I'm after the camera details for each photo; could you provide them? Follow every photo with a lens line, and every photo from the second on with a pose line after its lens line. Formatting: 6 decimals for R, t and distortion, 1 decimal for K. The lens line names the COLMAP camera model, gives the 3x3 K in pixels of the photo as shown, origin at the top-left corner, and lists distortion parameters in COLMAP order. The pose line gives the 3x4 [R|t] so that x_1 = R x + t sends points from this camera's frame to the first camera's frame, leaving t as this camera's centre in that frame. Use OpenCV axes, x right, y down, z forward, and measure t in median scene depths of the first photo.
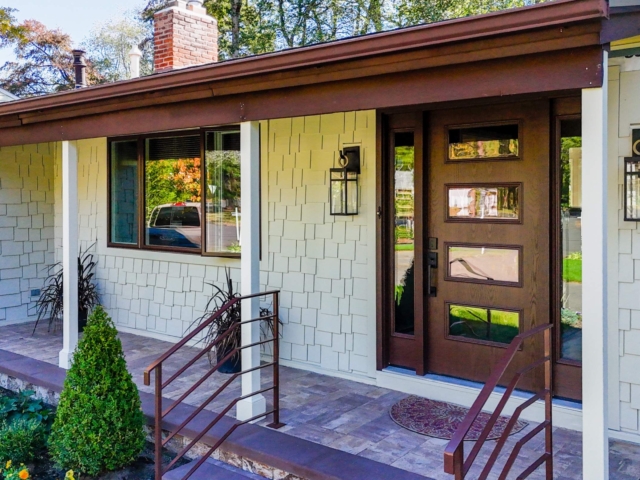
lens RADIAL K [[617.2, 0, 326.0], [0, 617.2, 238.8], [0, 0, 1]] dist [0.031862, -0.010364]
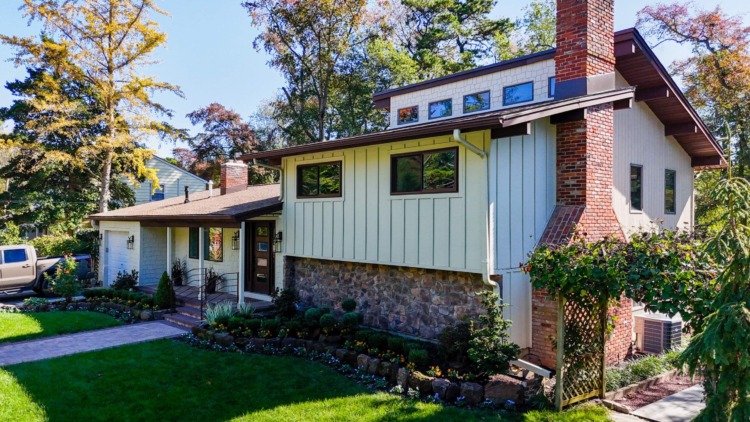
lens RADIAL K [[557.6, 0, 375.0], [0, 557.6, 211.0], [0, 0, 1]] dist [0.060115, -0.000481]
pose [[0.983273, -0.006132, -0.182032, 0.124987], [-0.009736, 0.996234, -0.086152, 0.001163], [0.181875, 0.086484, 0.979511, -0.182224]]
